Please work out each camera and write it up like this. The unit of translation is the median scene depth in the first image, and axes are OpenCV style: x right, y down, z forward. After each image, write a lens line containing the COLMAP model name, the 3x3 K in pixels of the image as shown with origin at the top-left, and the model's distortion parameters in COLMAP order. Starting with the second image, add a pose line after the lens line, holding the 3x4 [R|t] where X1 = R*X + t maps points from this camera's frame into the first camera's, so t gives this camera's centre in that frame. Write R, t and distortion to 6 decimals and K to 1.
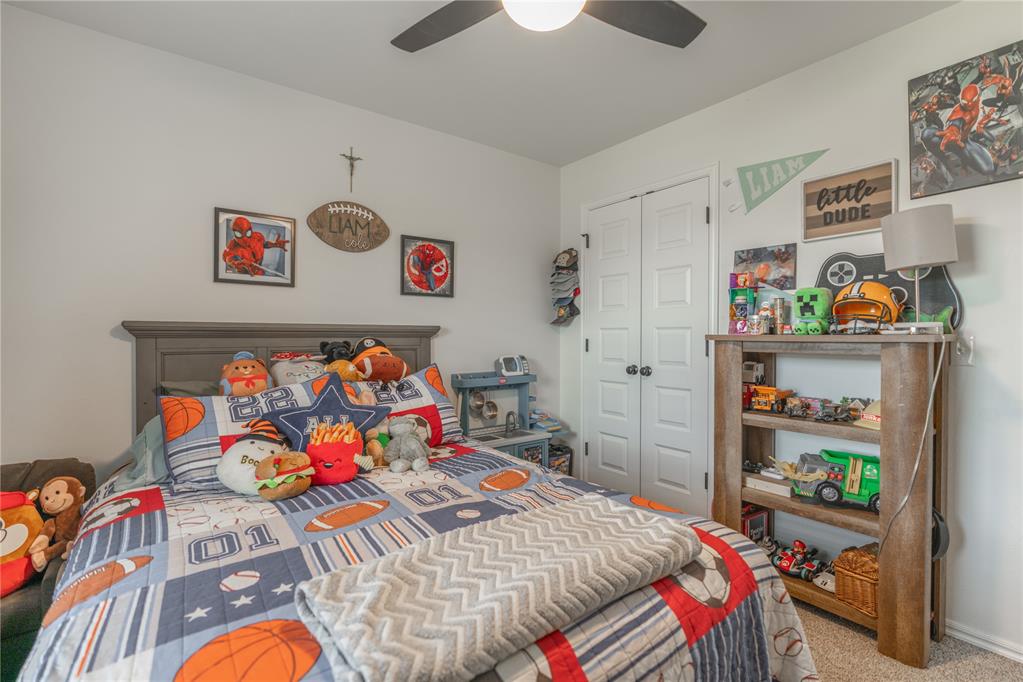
lens RADIAL K [[462.4, 0, 514.9], [0, 462.4, 335.6], [0, 0, 1]] dist [0.004149, -0.007607]
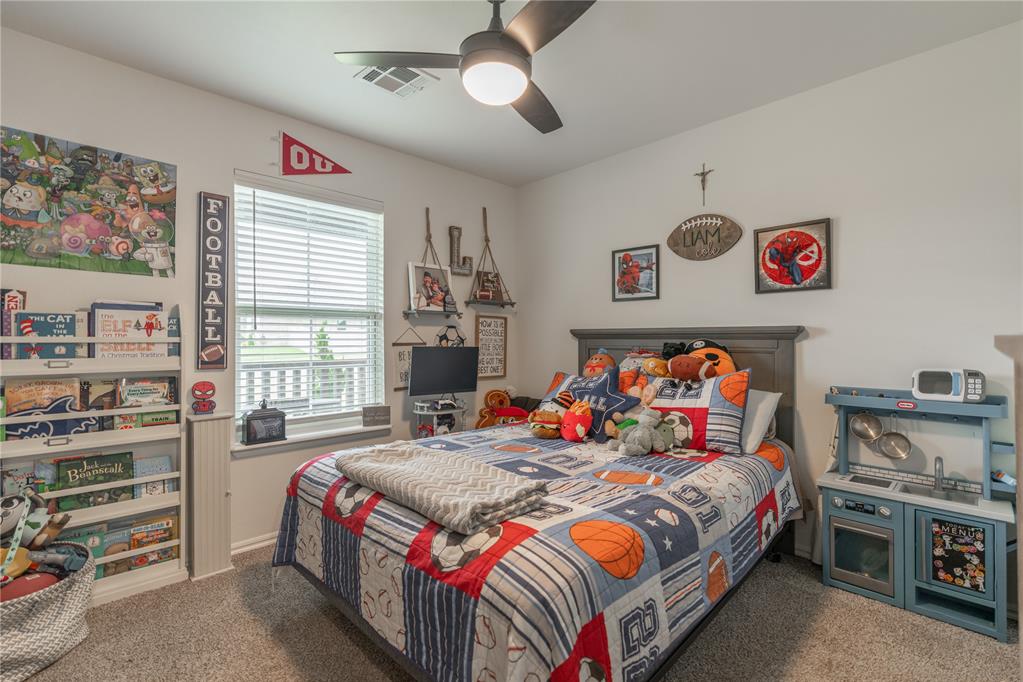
lens RADIAL K [[462.4, 0, 516.5], [0, 462.4, 335.7], [0, 0, 1]] dist [0.004149, -0.007607]
pose [[0.127838, -0.003670, -0.991788, 0.675603], [0.000808, 0.999993, -0.003596, -0.000460], [0.991795, -0.000341, 0.127840, 0.432501]]
